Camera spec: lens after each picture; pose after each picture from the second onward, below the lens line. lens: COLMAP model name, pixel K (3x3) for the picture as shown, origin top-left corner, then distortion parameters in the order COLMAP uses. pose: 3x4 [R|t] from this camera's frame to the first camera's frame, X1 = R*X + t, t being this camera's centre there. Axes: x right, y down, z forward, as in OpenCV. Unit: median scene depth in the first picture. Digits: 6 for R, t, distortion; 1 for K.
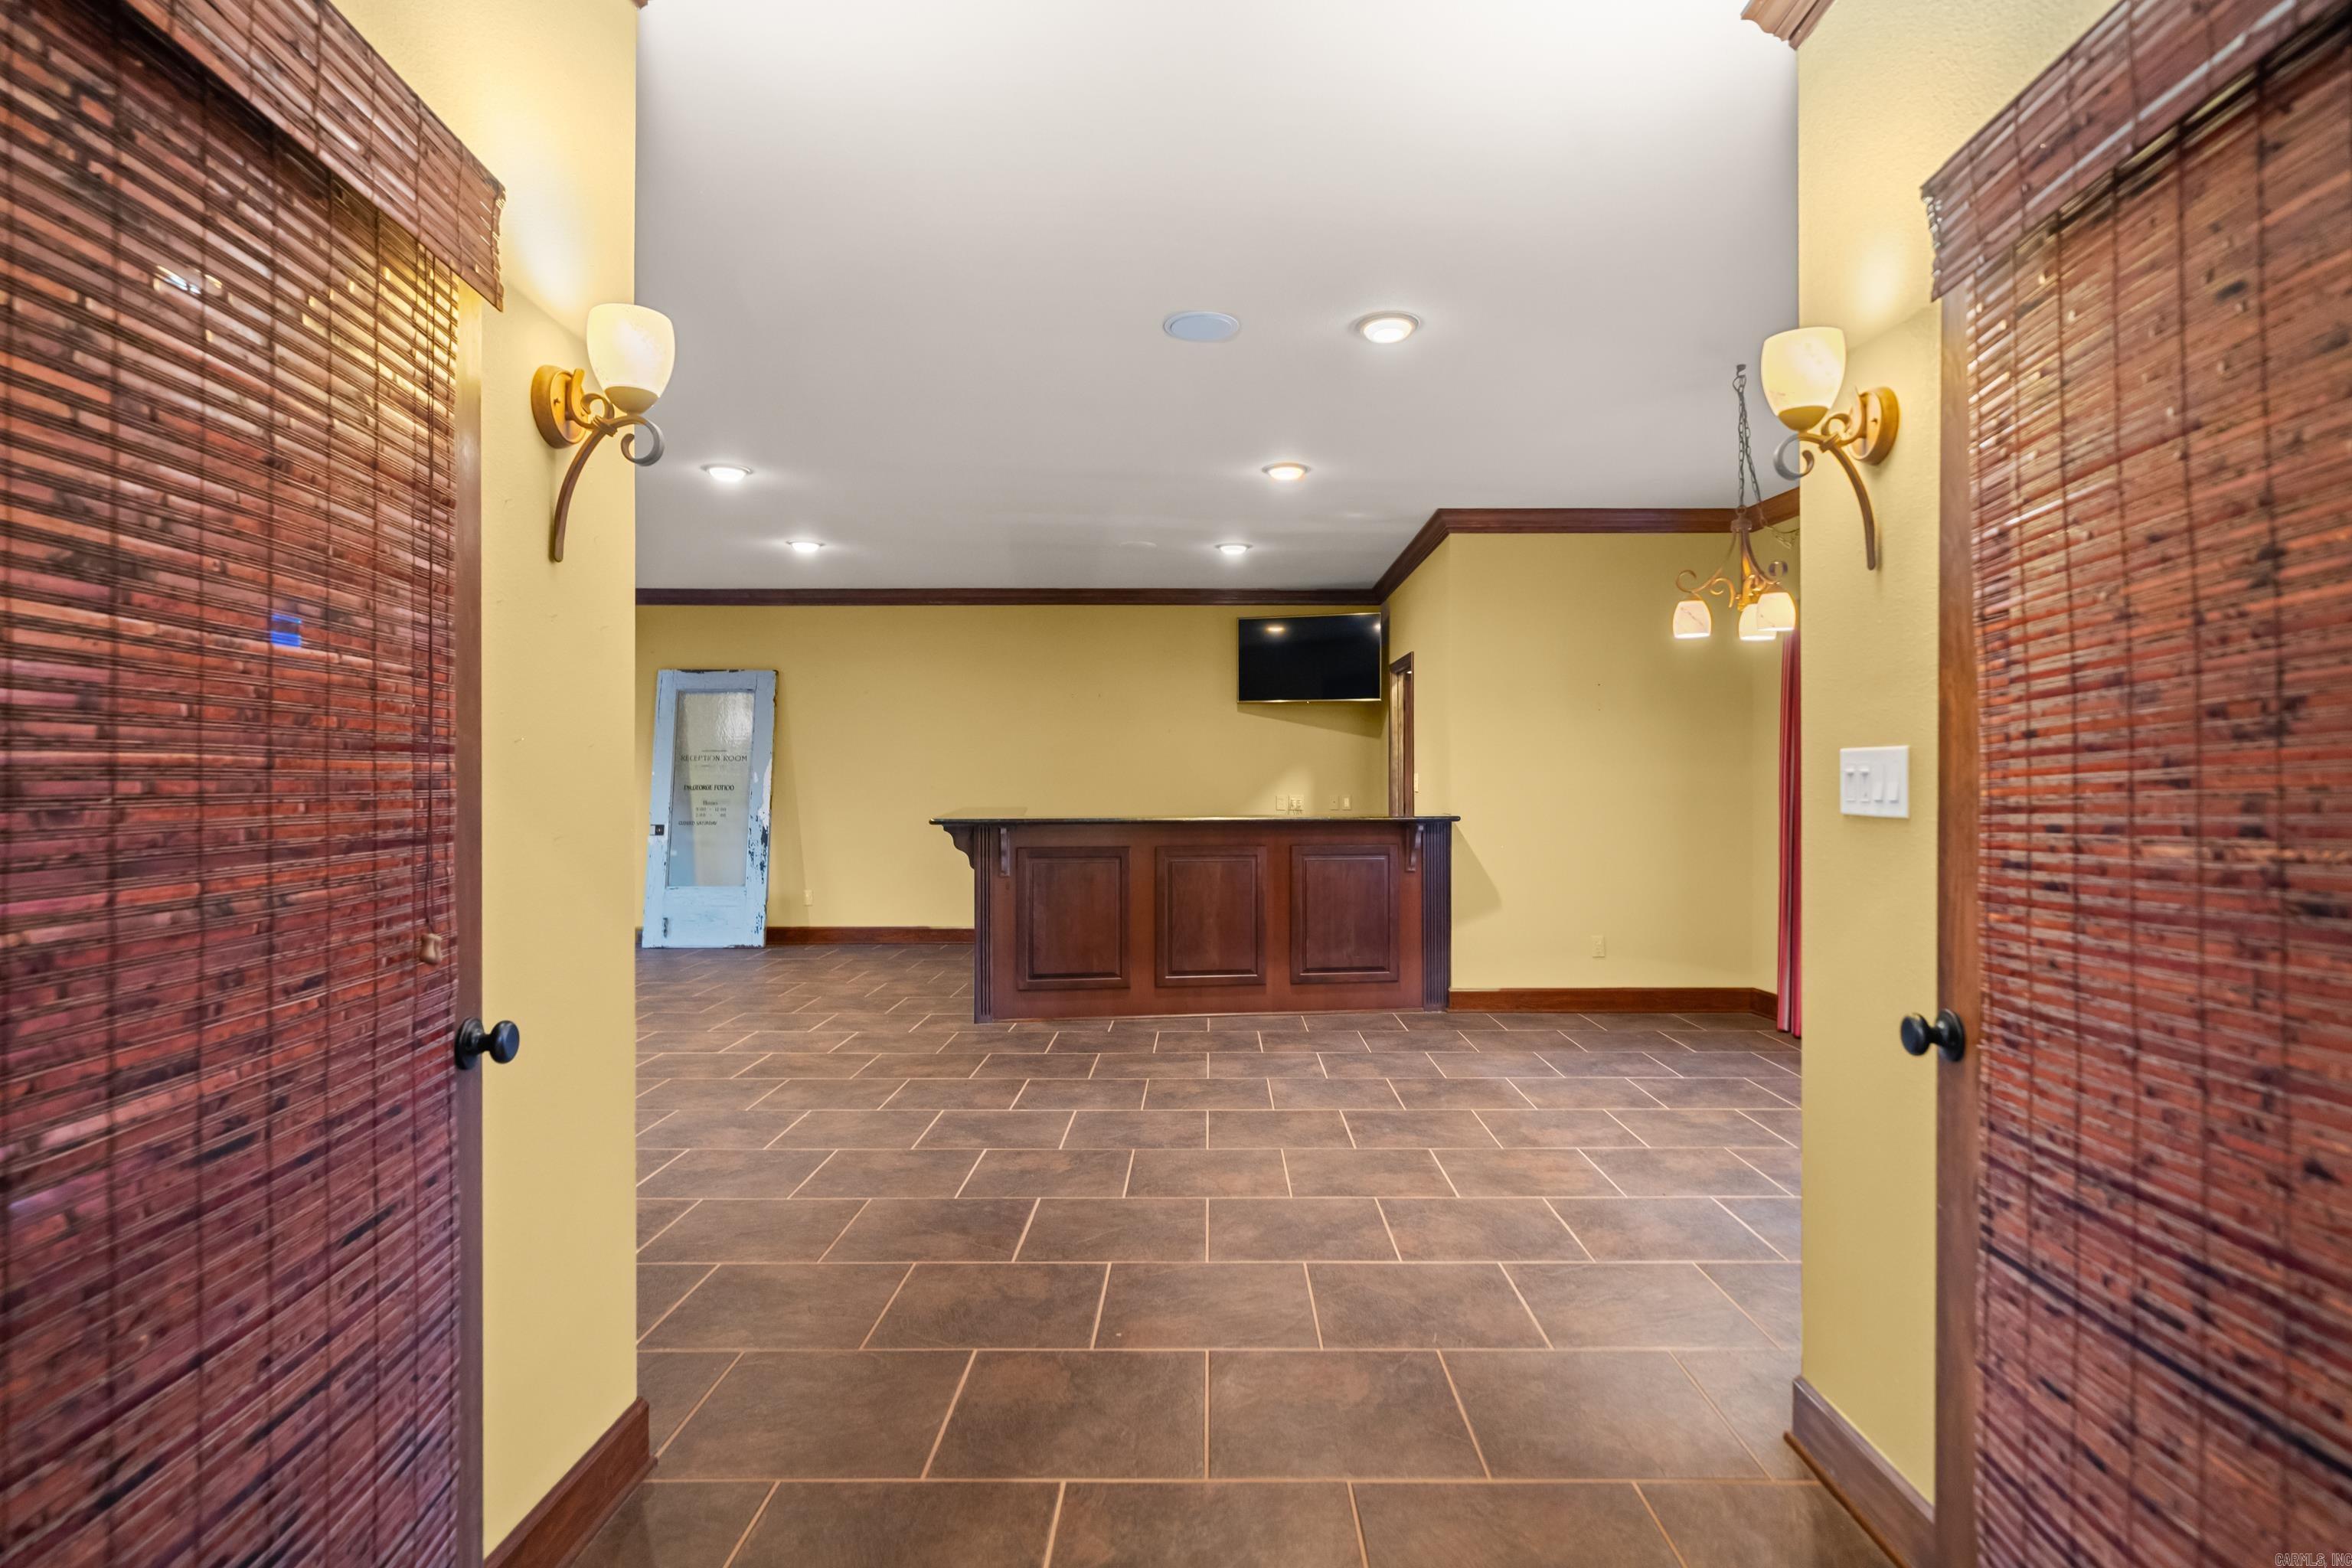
lens RADIAL K [[1229.7, 0, 1214.4], [0, 1229.7, 787.4], [0, 0, 1]] dist [0.000020, 0.000029]
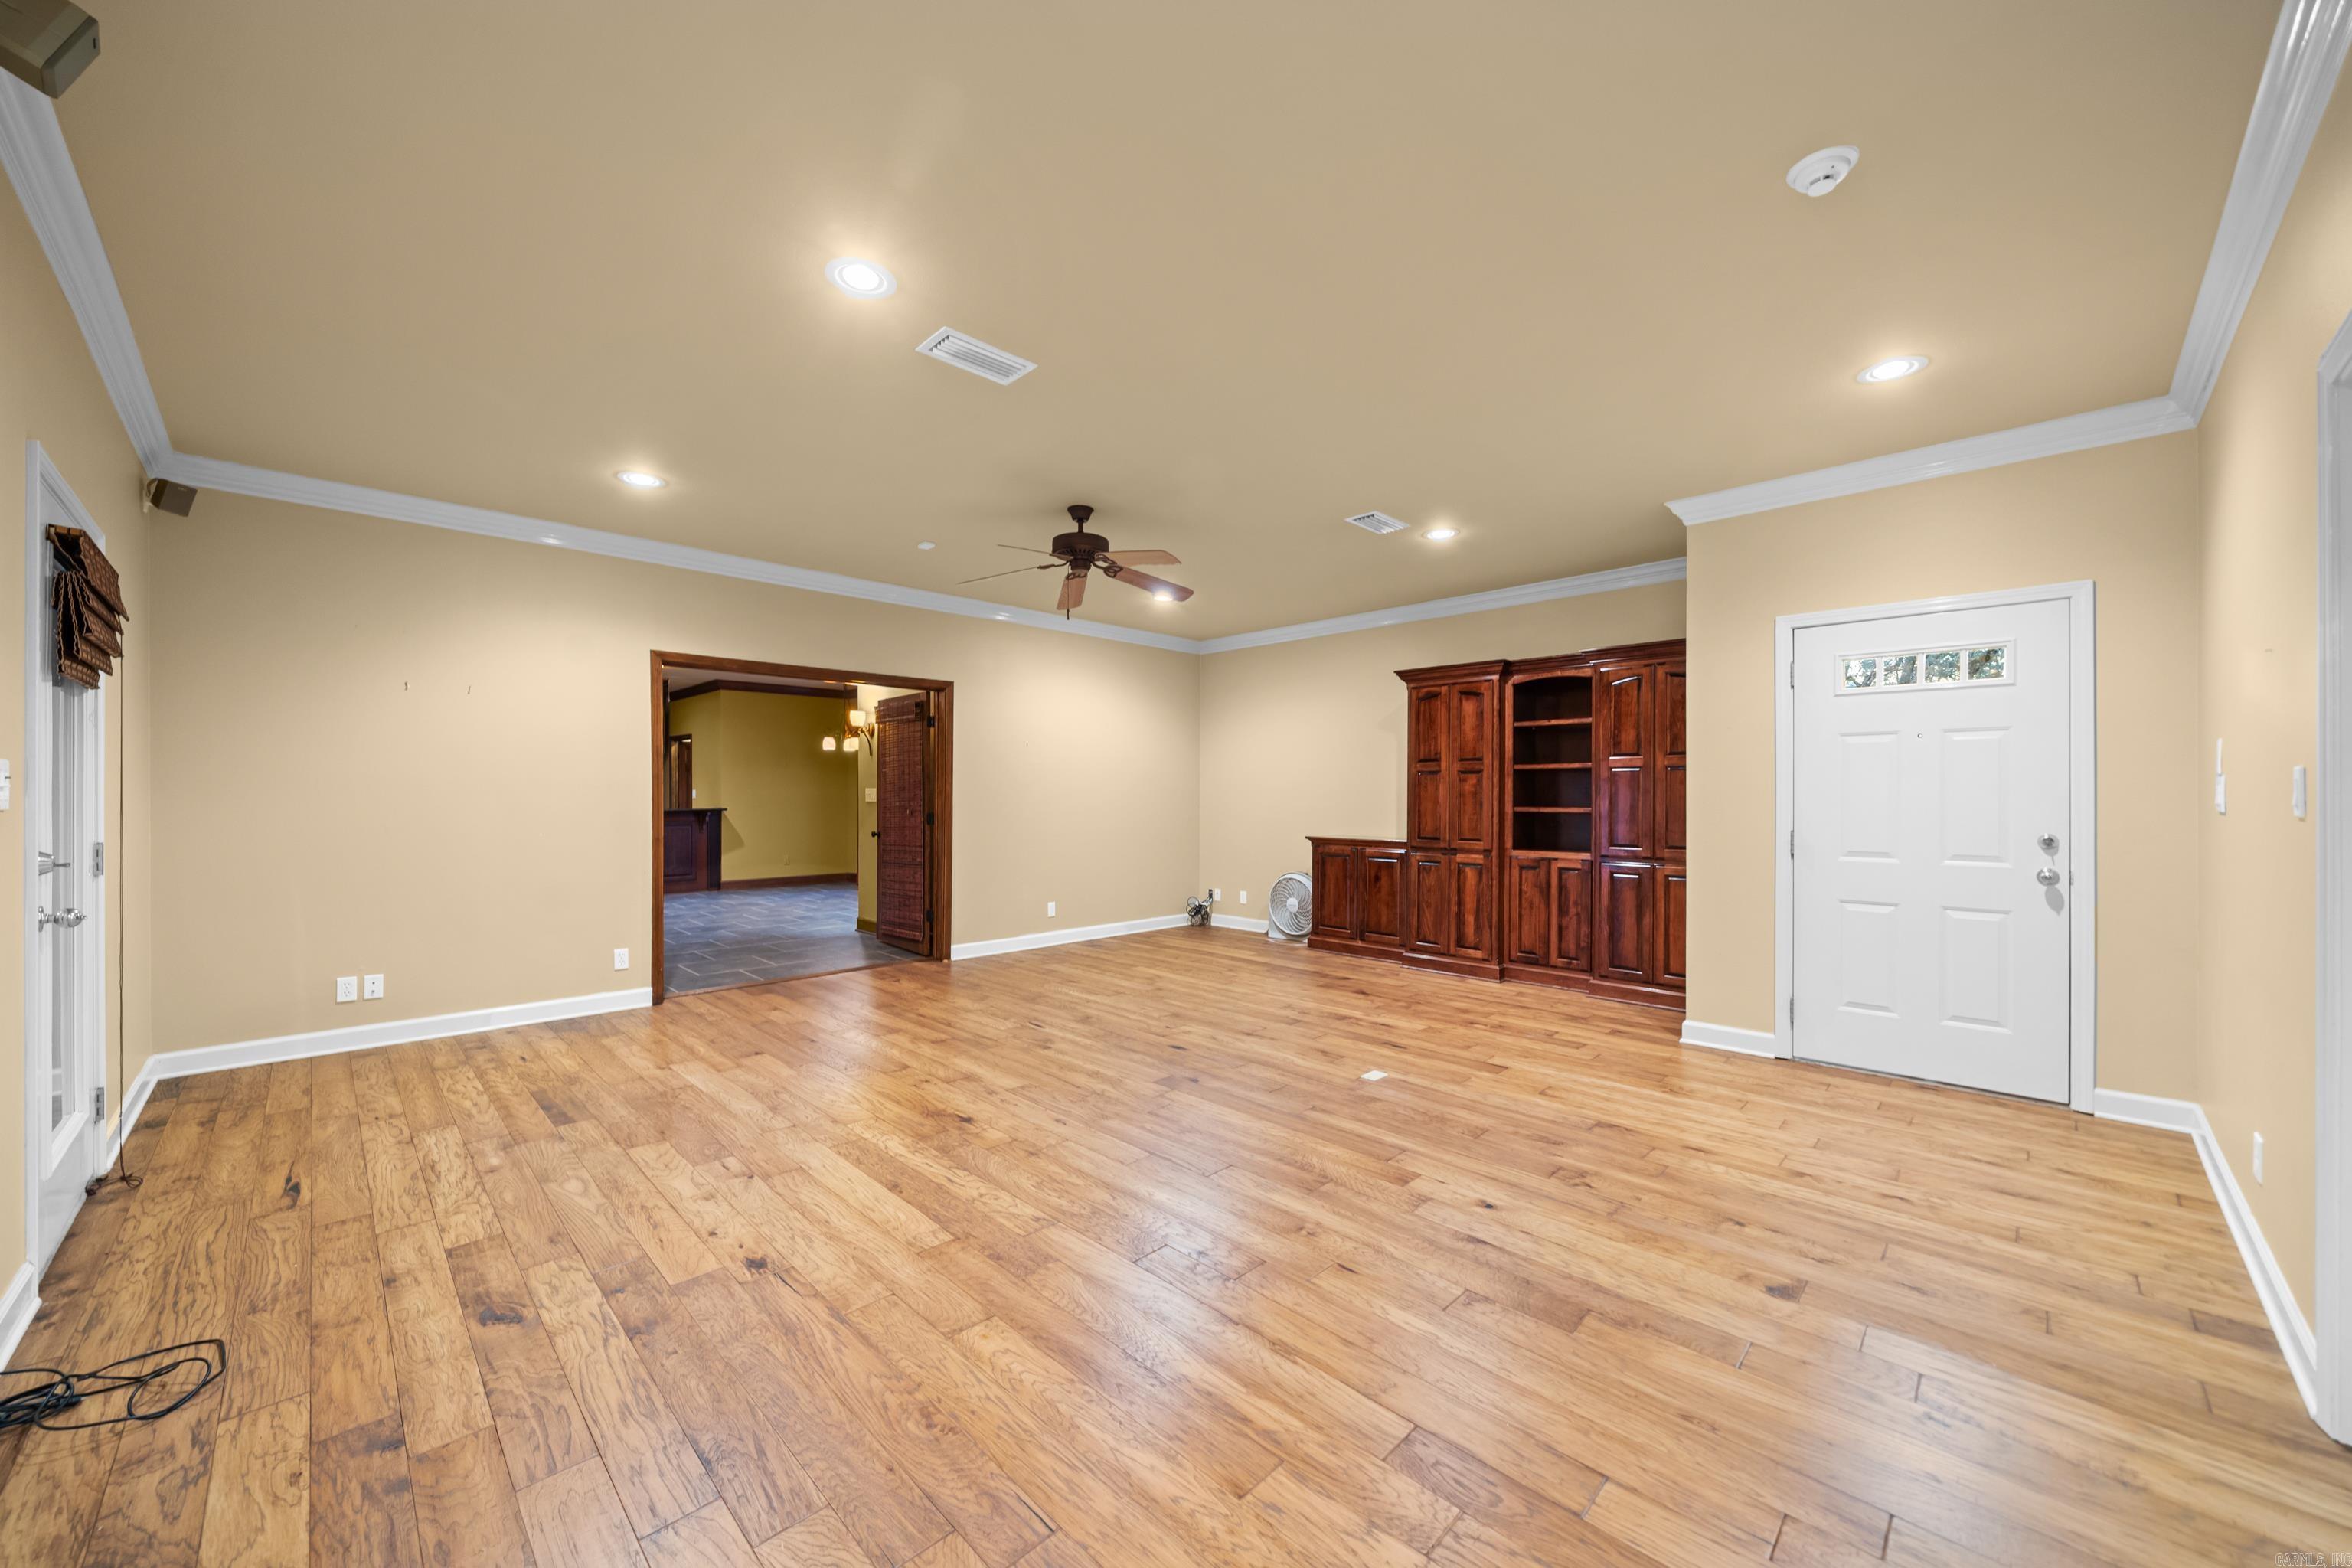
lens RADIAL K [[855.9, 0, 1193.2], [0, 855.9, 791.4], [0, 0, 1]] dist [-0.002706, 0.000134]
pose [[0.700670, 0.006143, 0.713459, -0.356520], [-0.003580, 0.999981, -0.005095, -0.005299], [-0.713476, 0.001016, 0.700679, -0.821116]]
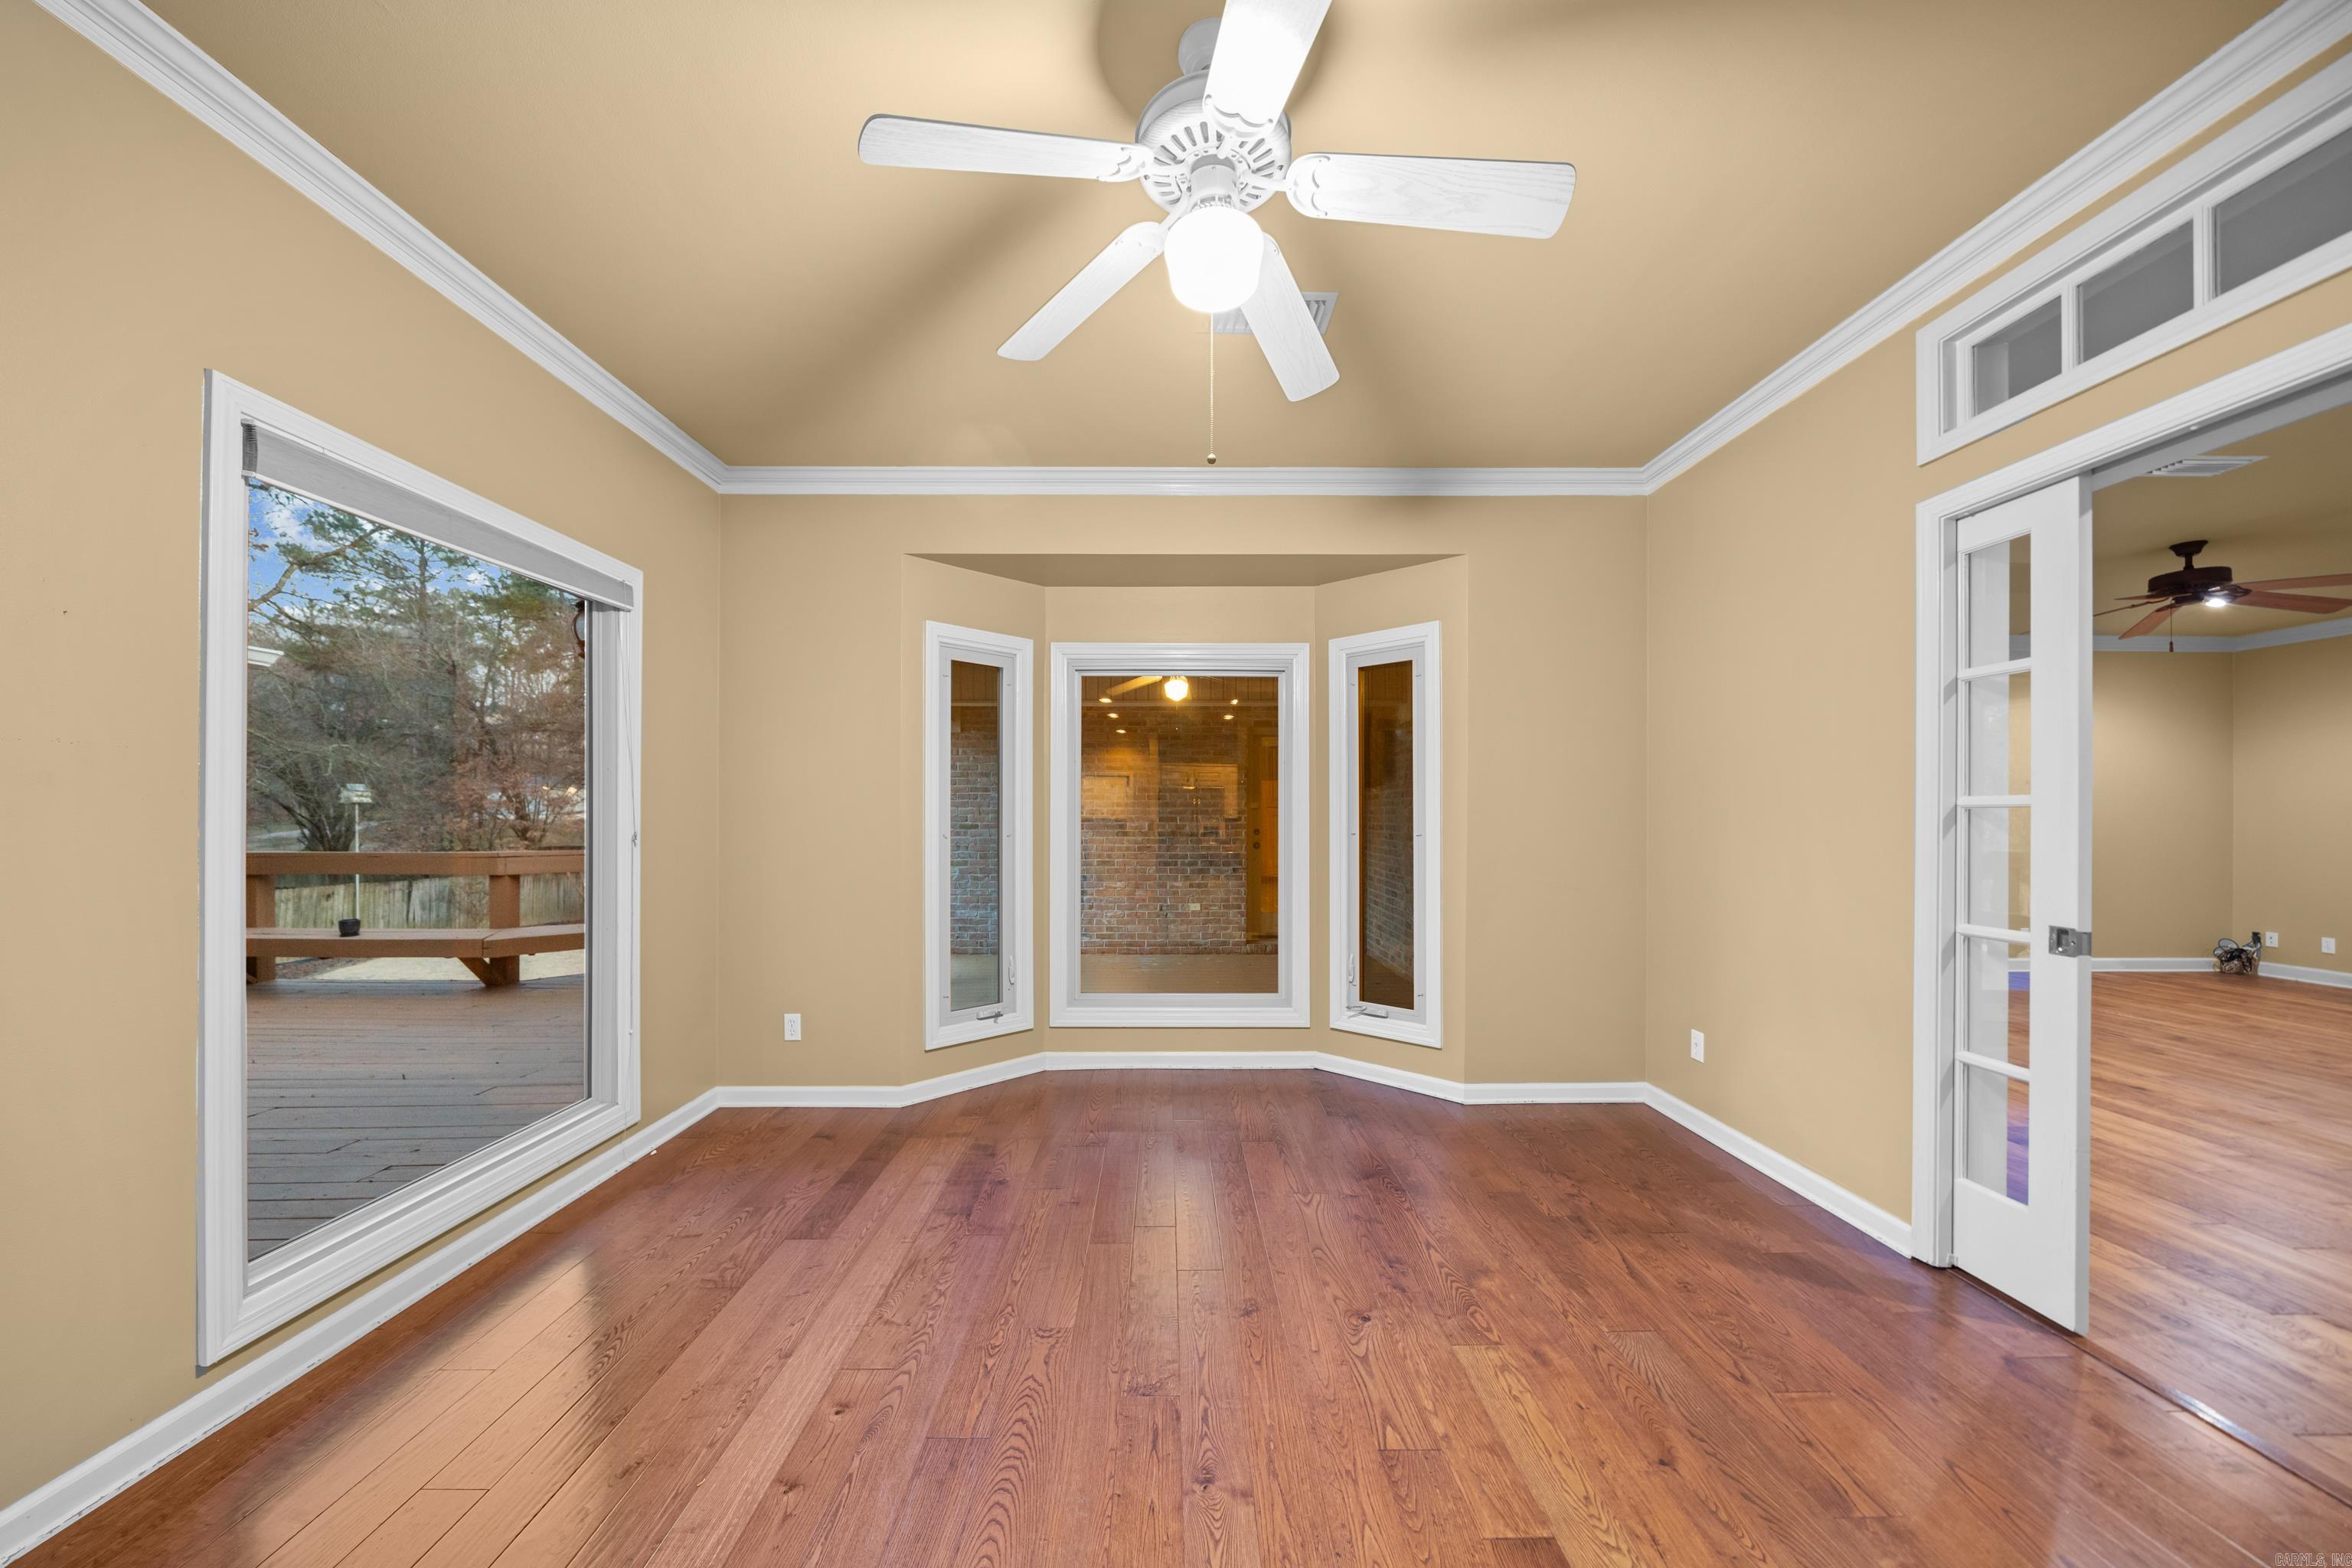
lens RADIAL K [[825.4, 0, 1180.9], [0, 825.4, 817.3], [0, 0, 1]] dist [-0.001266, -0.000092]
pose [[0.999809, 0.003887, 0.019139, -0.784066], [-0.003877, 0.999992, -0.000572, -0.003530], [-0.019141, 0.000497, 0.999817, -0.946723]]
